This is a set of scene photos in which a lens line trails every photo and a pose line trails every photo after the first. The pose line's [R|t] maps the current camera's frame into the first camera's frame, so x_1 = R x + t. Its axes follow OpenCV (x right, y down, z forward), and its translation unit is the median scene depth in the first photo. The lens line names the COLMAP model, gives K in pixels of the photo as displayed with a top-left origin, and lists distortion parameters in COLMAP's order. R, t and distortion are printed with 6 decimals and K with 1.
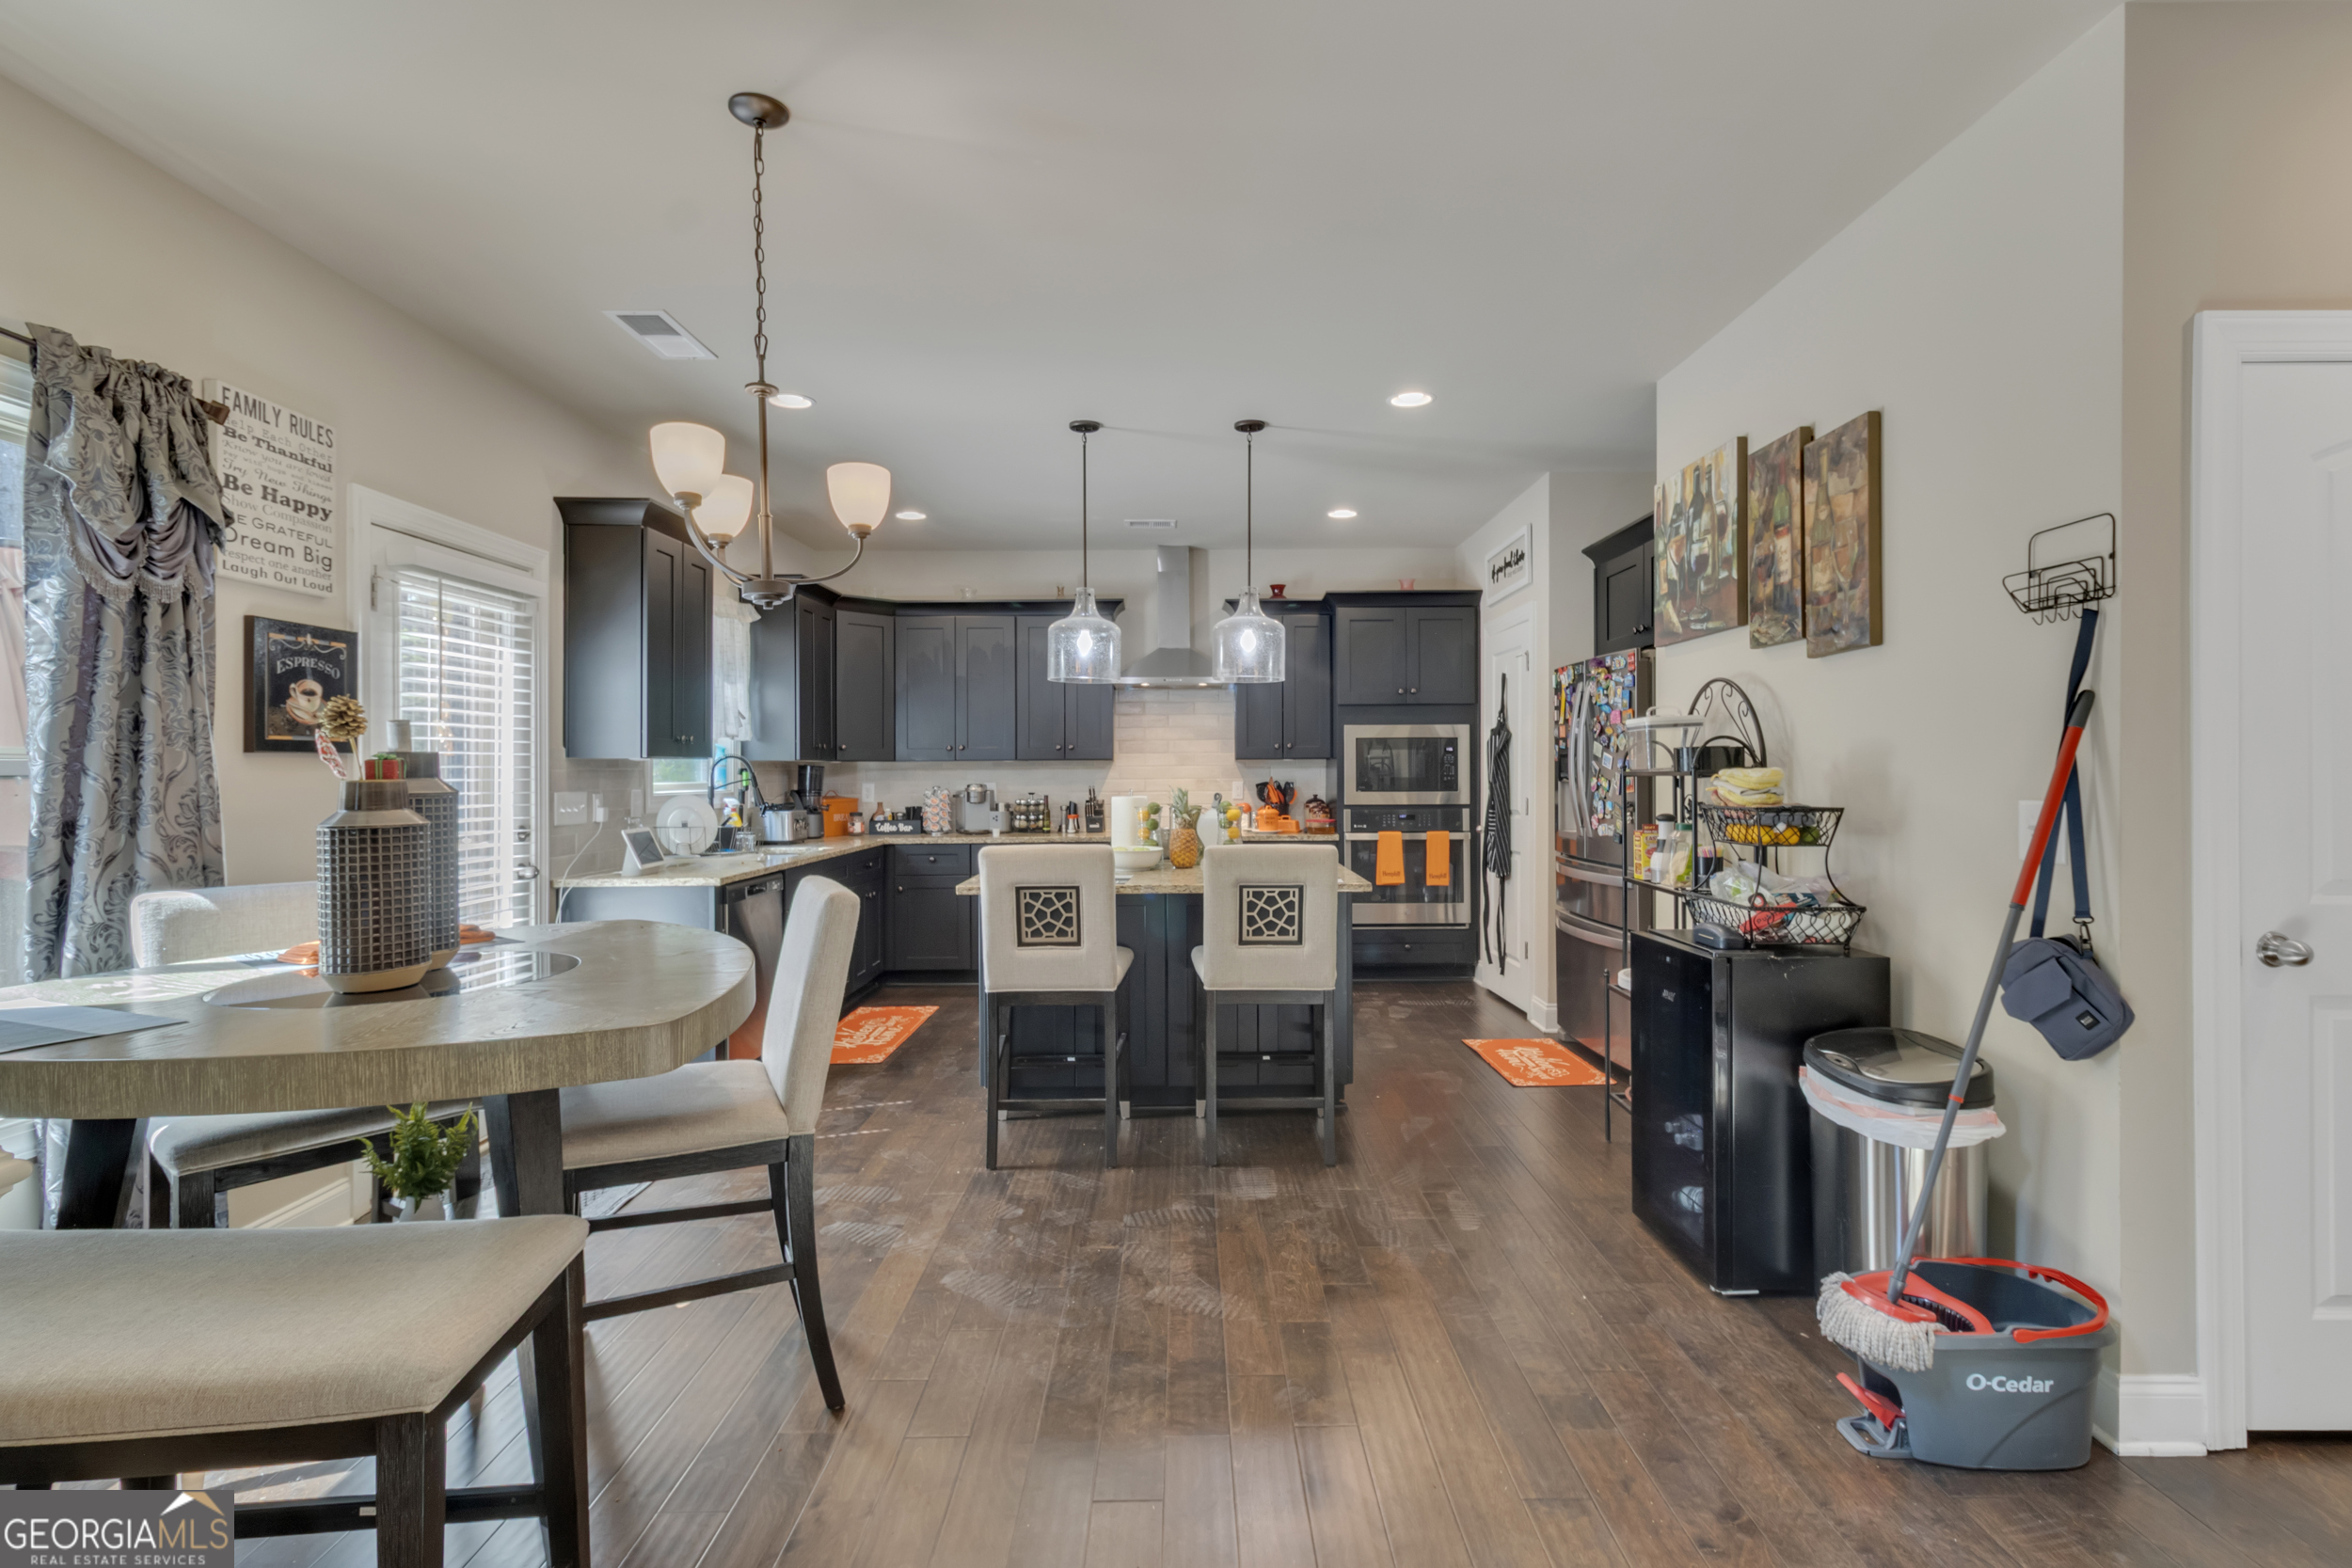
lens RADIAL K [[1083.8, 0, 1176.0], [0, 1083.8, 784.0], [0, 0, 1]] dist [0.002304, 0.000149]
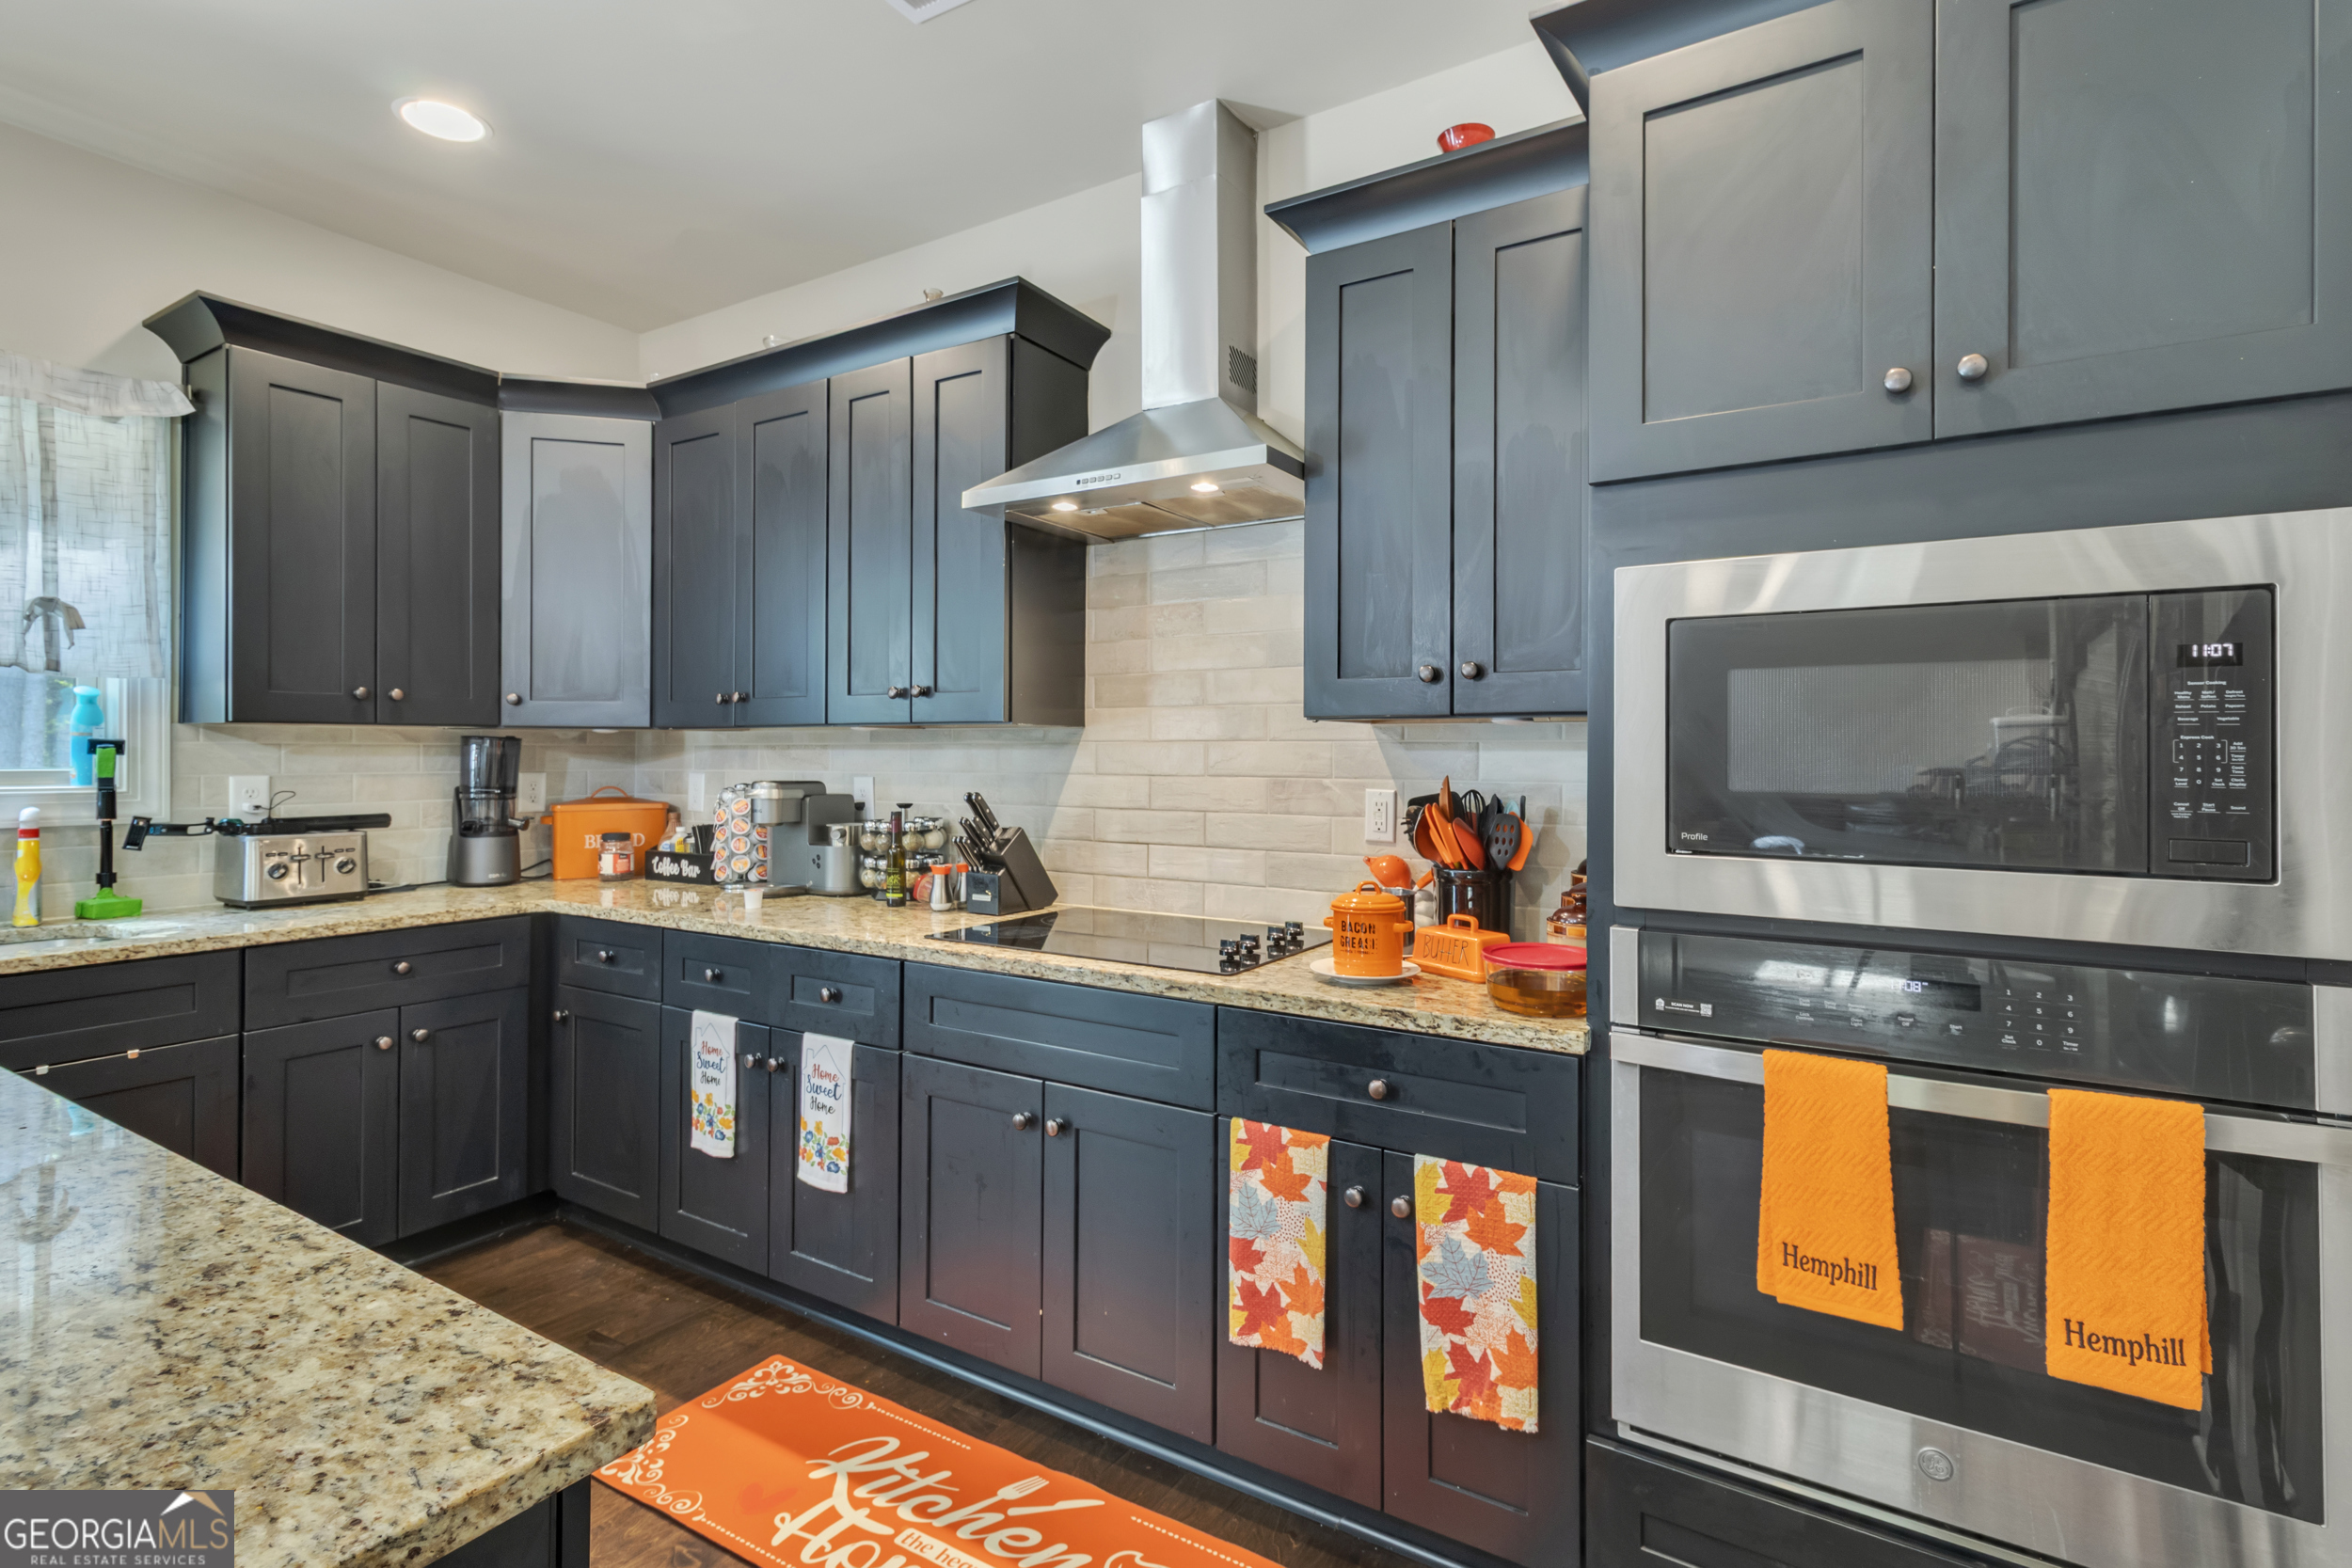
lens RADIAL K [[1112.9, 0, 1197.3], [0, 1112.9, 740.3], [0, 0, 1]] dist [0.002281, 0.000512]
pose [[0.841075, 0.003620, -0.540907, 0.309036], [-0.014220, 0.999780, -0.015420, -0.017964], [0.540732, 0.020661, 0.840941, 1.101928]]
